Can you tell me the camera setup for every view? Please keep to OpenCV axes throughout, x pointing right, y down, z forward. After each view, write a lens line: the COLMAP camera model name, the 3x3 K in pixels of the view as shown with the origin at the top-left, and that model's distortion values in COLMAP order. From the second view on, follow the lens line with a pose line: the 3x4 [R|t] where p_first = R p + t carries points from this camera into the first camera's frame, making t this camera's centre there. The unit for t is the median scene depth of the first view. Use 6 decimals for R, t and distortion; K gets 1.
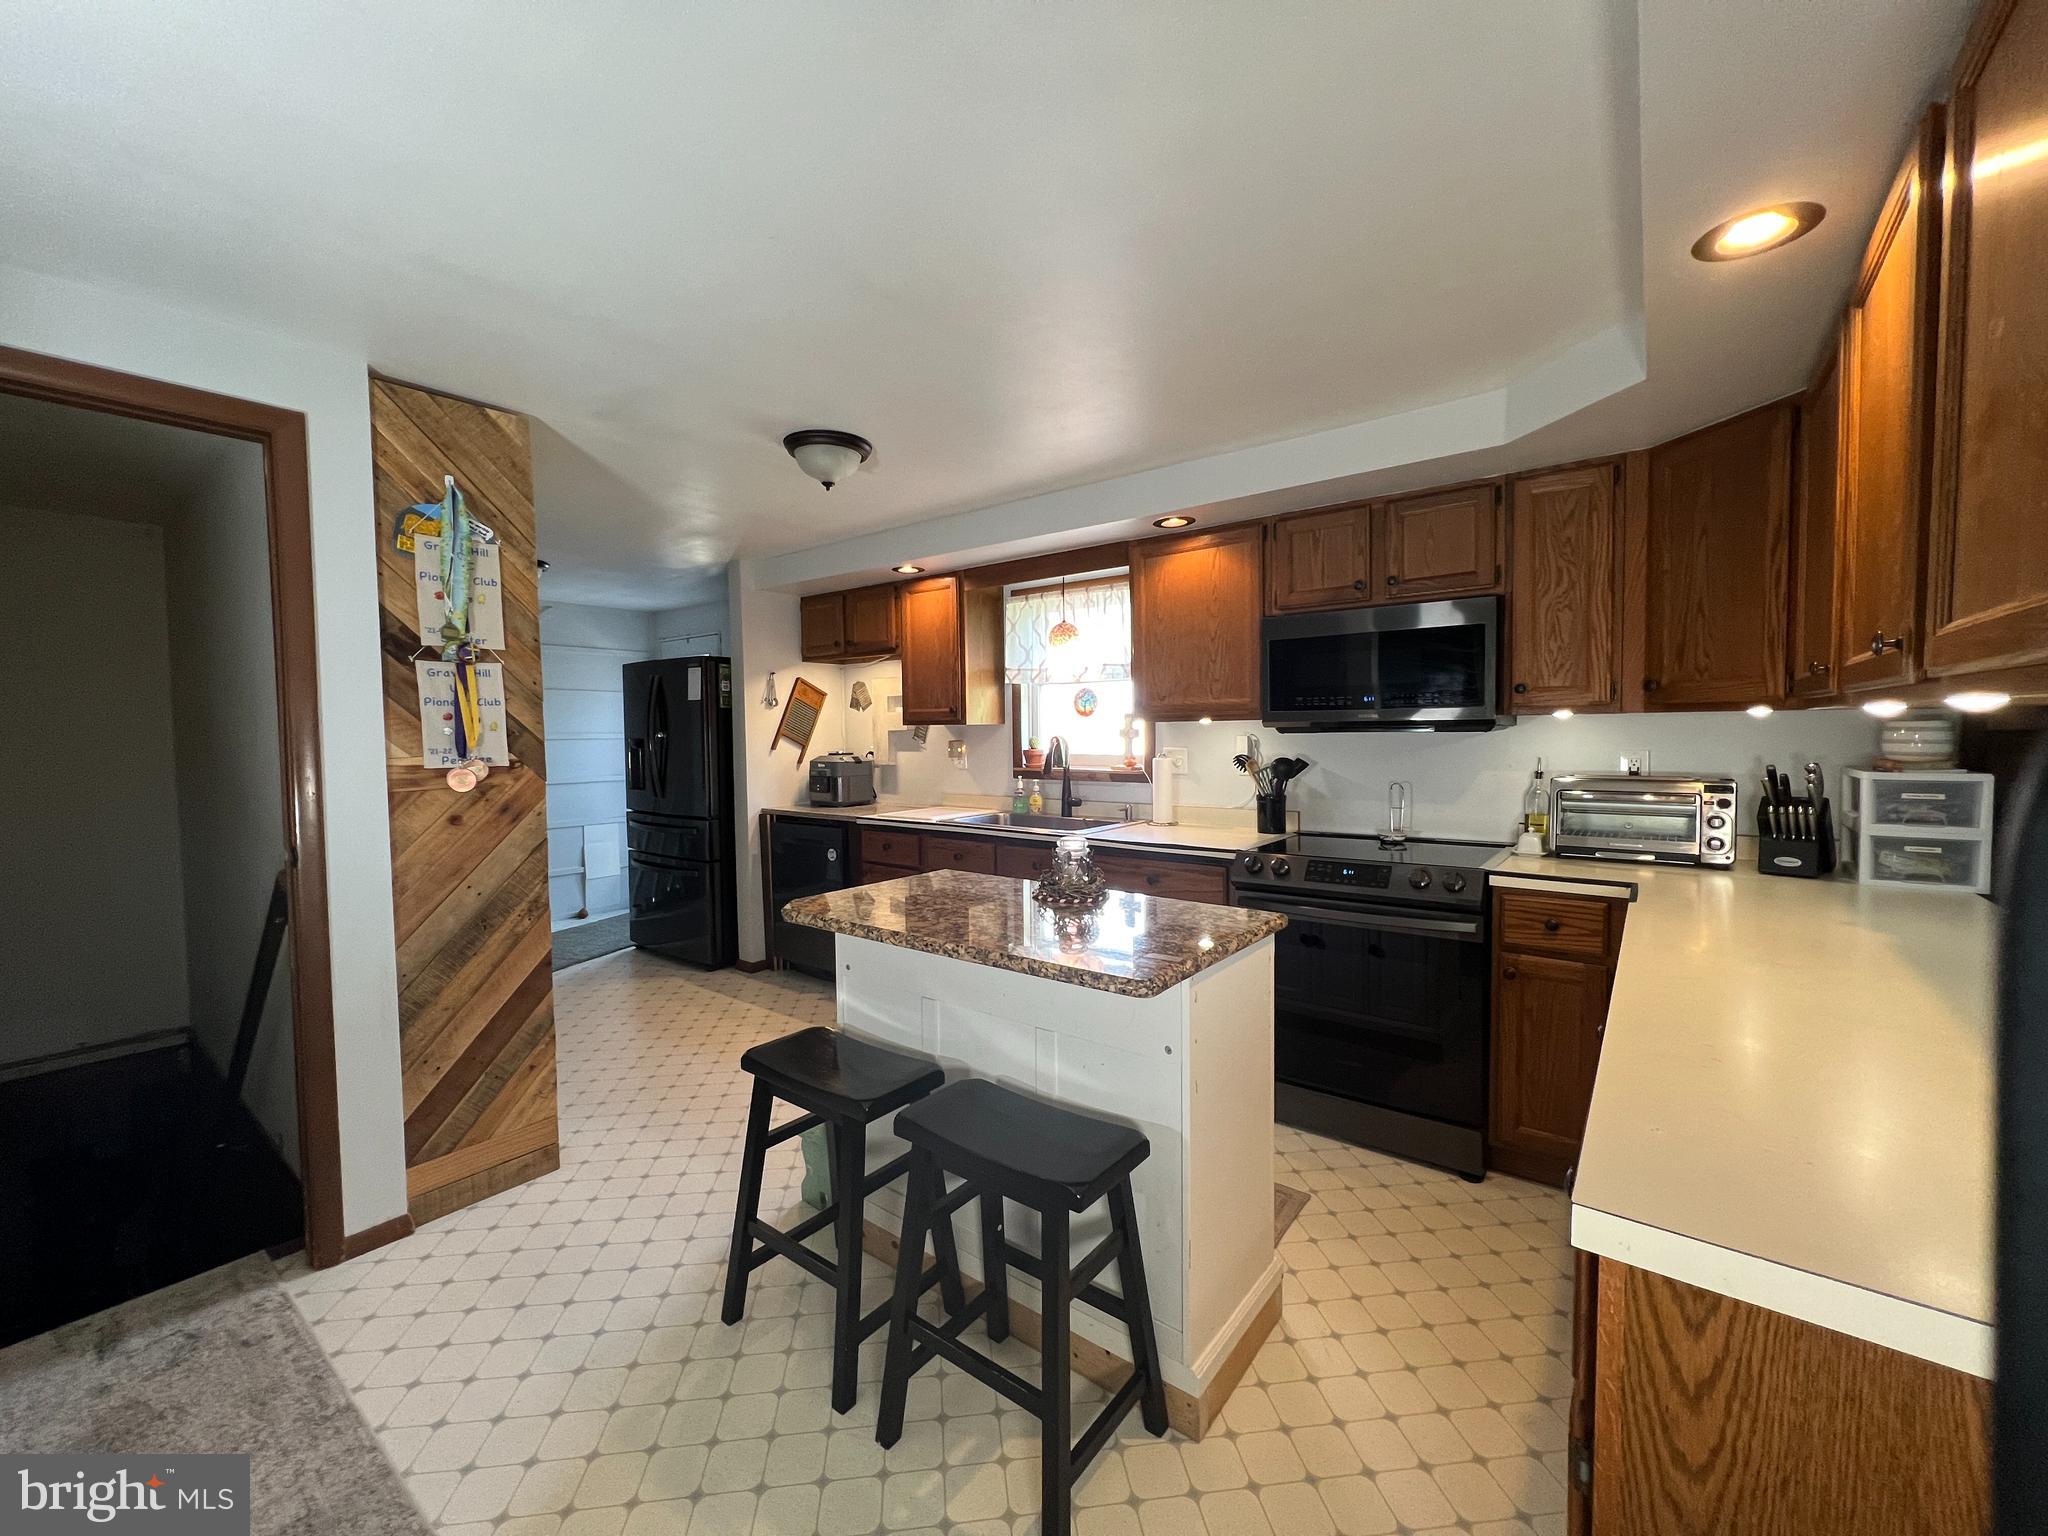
lens RADIAL K [[818.6, 0, 1020.3], [0, 818.6, 762.5], [0, 0, 1]] dist [-0.000174, -0.000243]
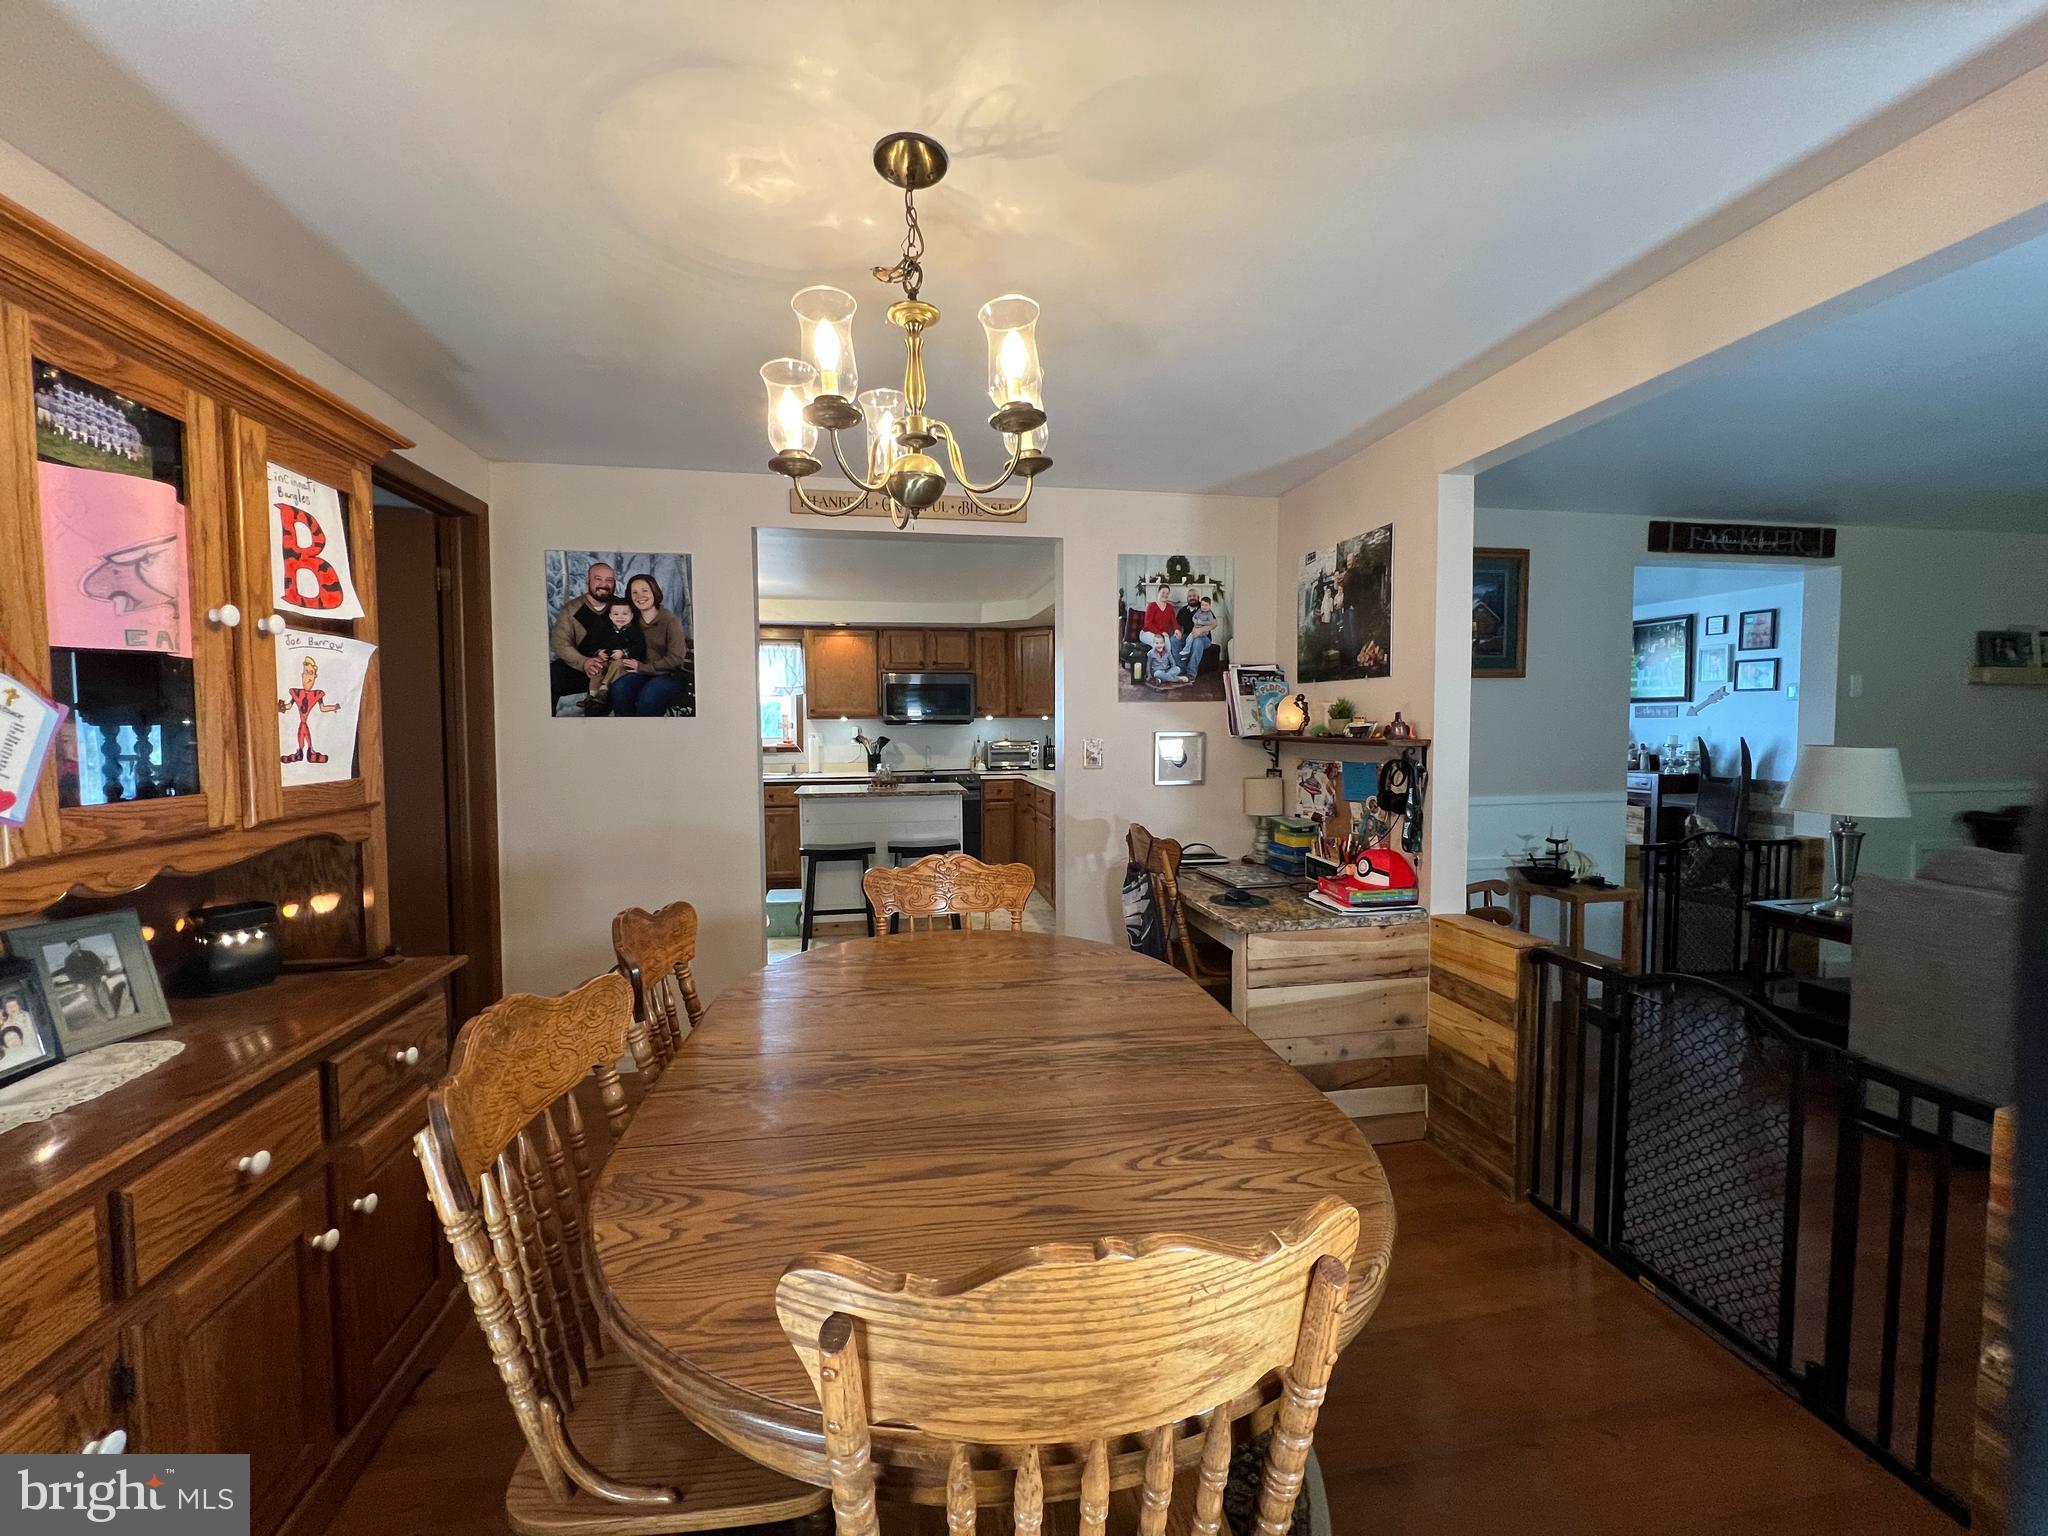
lens RADIAL K [[818.6, 0, 1020.3], [0, 818.6, 762.5], [0, 0, 1]] dist [-0.000174, -0.000243]
pose [[0.667691, -0.032377, 0.743735, -1.402847], [0.028006, 0.999439, 0.018365, 0.045423], [-0.743912, 0.008567, 0.668223, -0.963645]]
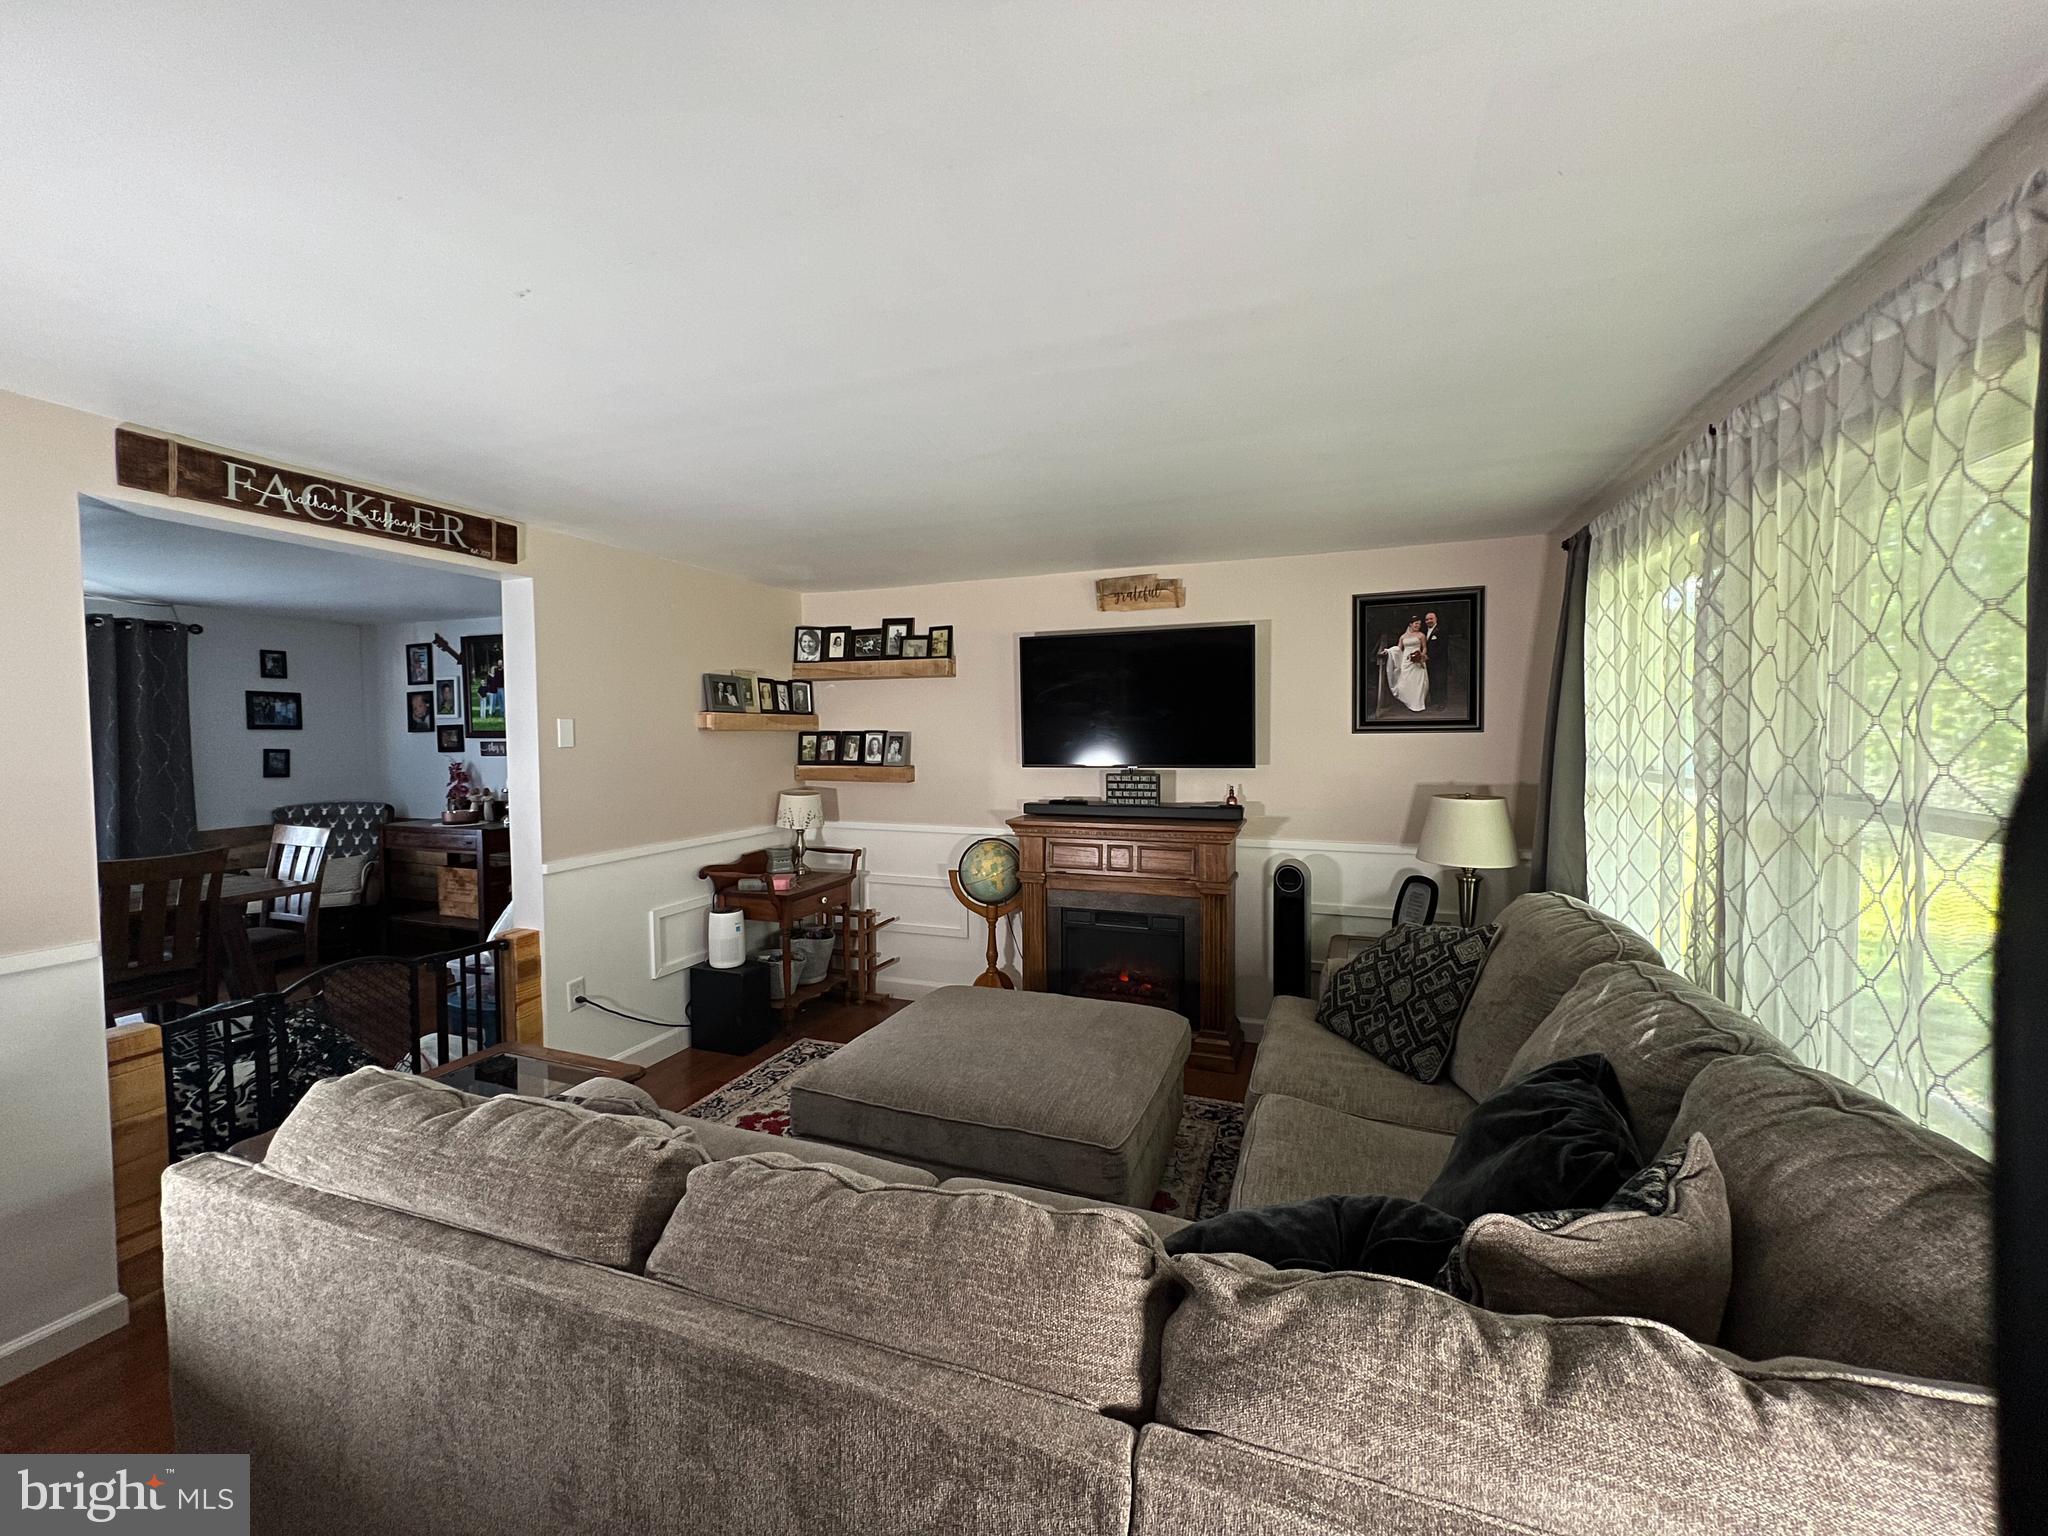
lens RADIAL K [[818.6, 0, 1020.3], [0, 818.6, 762.5], [0, 0, 1]] dist [-0.000174, -0.000243]
pose [[-0.290691, -0.025915, 0.956466, -0.478576], [0.045141, 0.998149, 0.040763, -0.006113], [-0.955752, 0.055025, -0.288983, -1.446997]]
